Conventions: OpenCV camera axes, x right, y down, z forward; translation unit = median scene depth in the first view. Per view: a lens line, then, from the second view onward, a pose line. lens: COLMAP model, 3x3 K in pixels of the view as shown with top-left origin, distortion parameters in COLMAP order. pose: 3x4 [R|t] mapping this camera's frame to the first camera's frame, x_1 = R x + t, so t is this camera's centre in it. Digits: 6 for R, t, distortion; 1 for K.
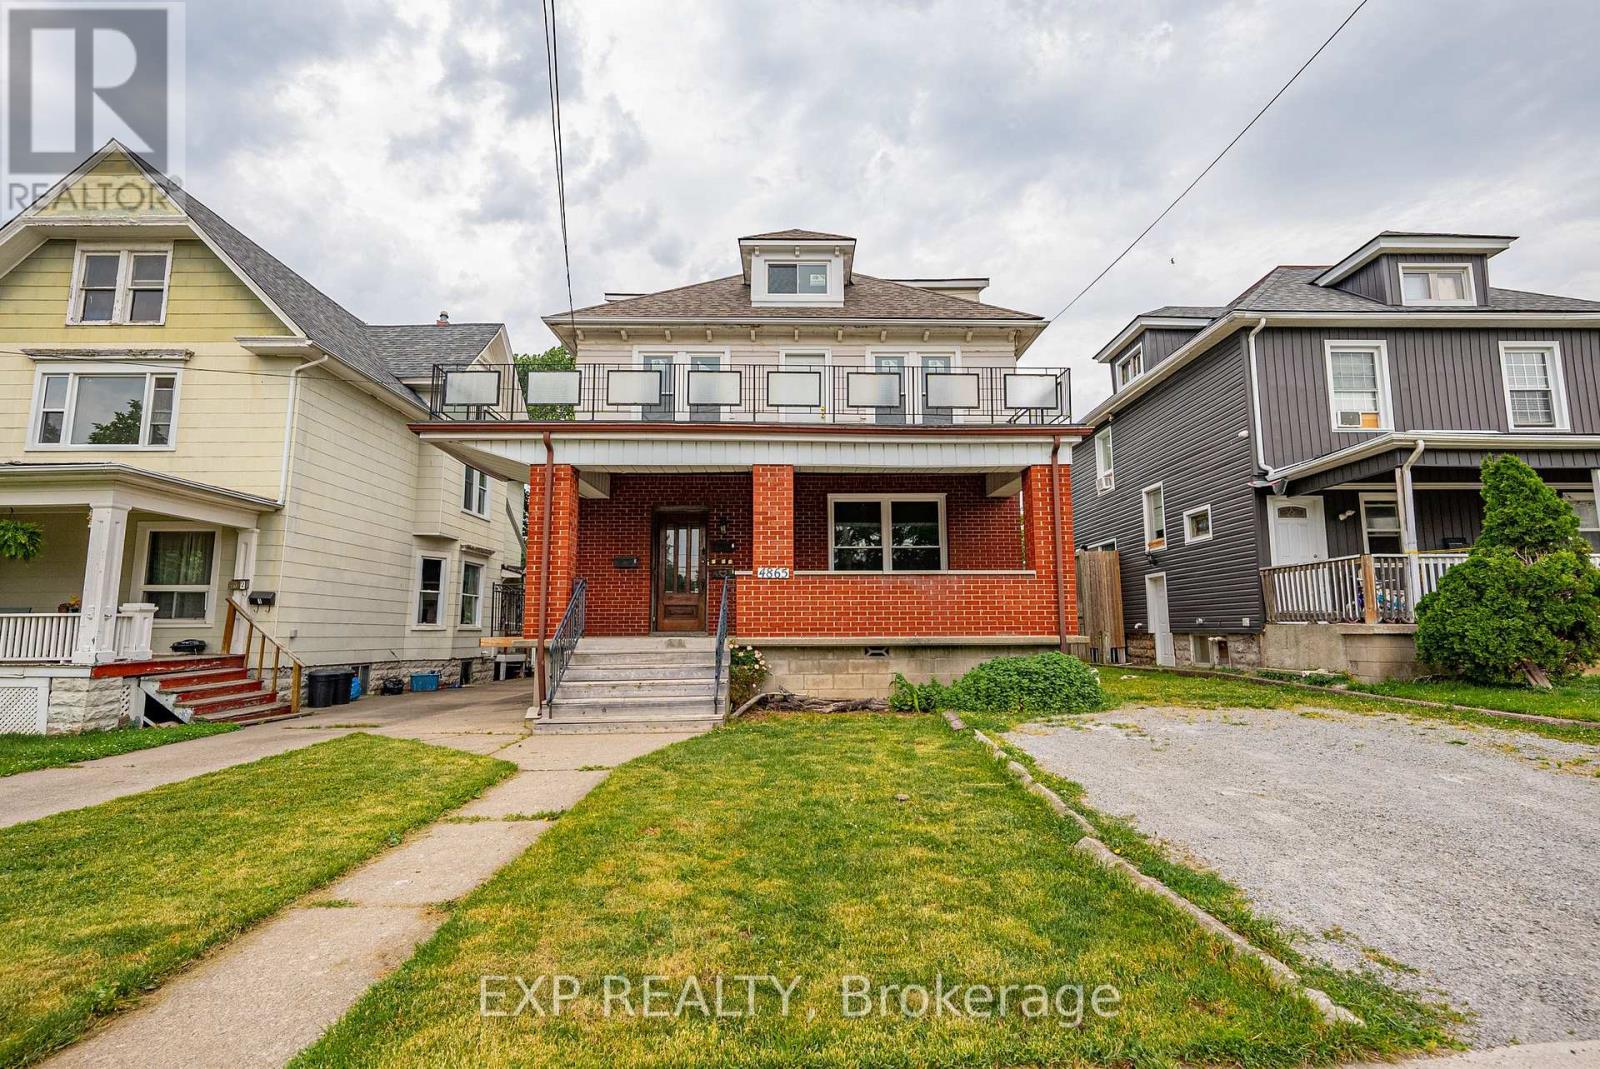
lens RADIAL K [[729.6, 0, 821.6], [0, 729.6, 542.7], [0, 0, 1]] dist [0.000872, -0.000088]
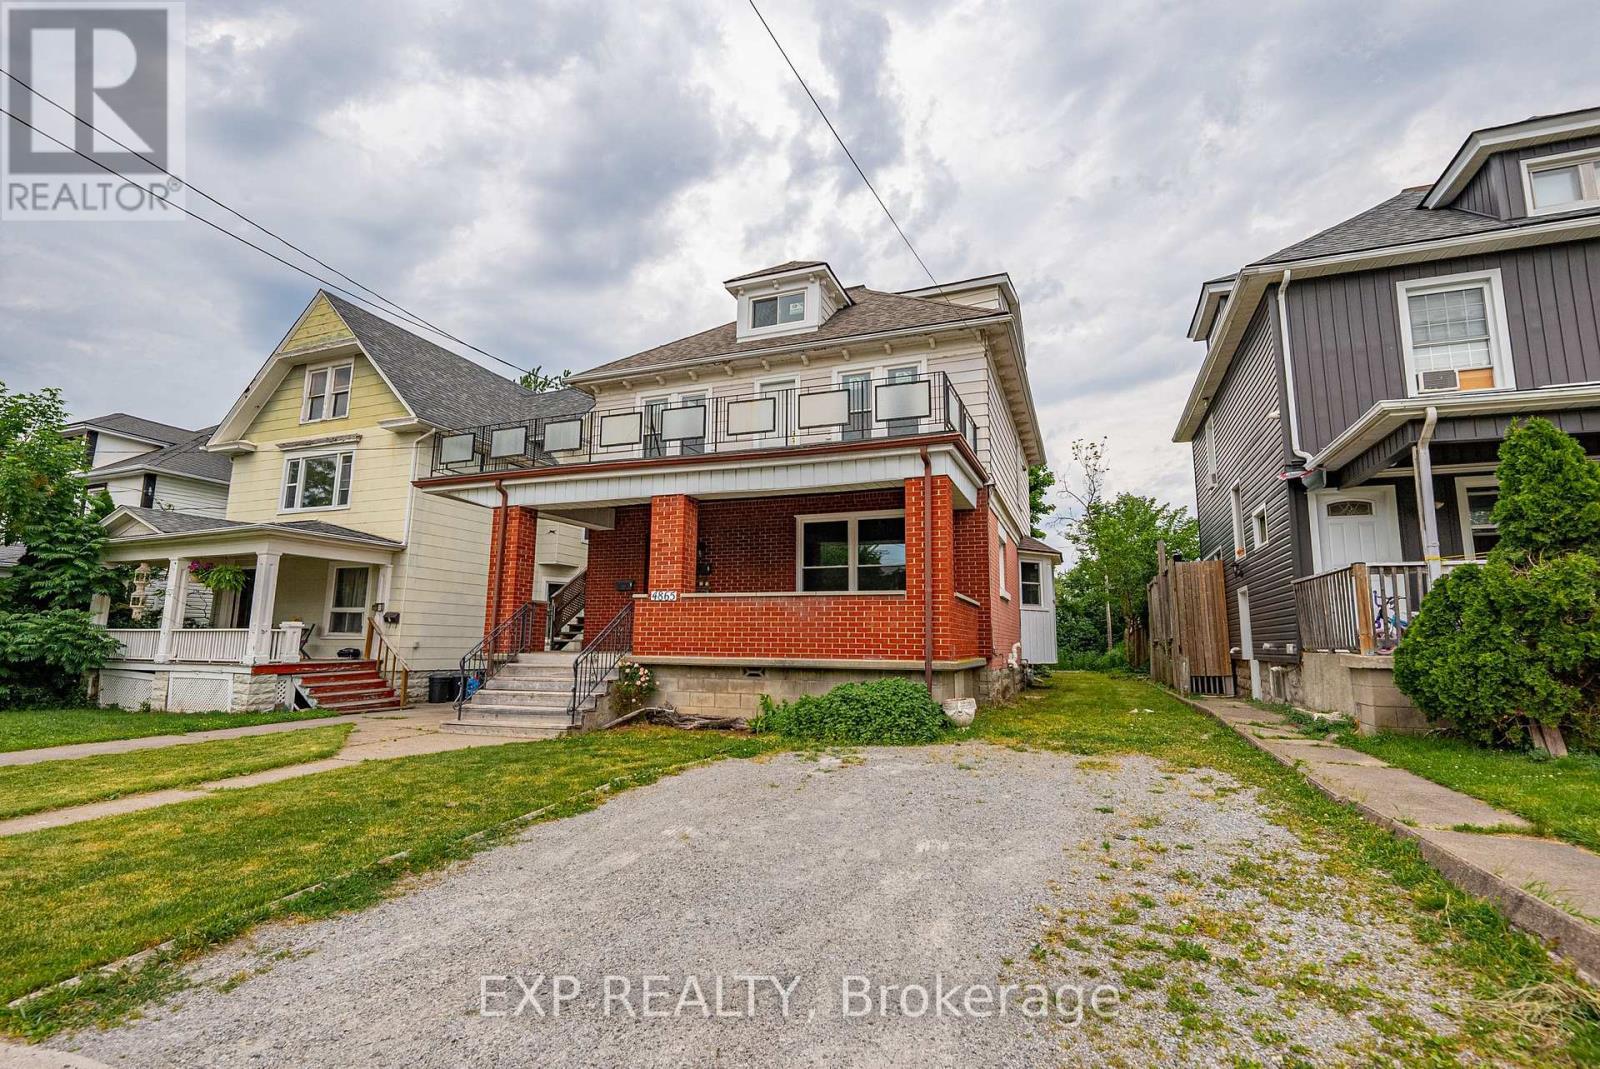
lens RADIAL K [[729.6, 0, 824.6], [0, 729.6, 536.7], [0, 0, 1]] dist [0.000872, -0.000088]
pose [[0.926551, -0.039706, -0.374067, 0.438621], [0.029859, 0.999039, -0.032086, -0.003302], [0.374982, 0.018560, 0.926846, 0.070297]]
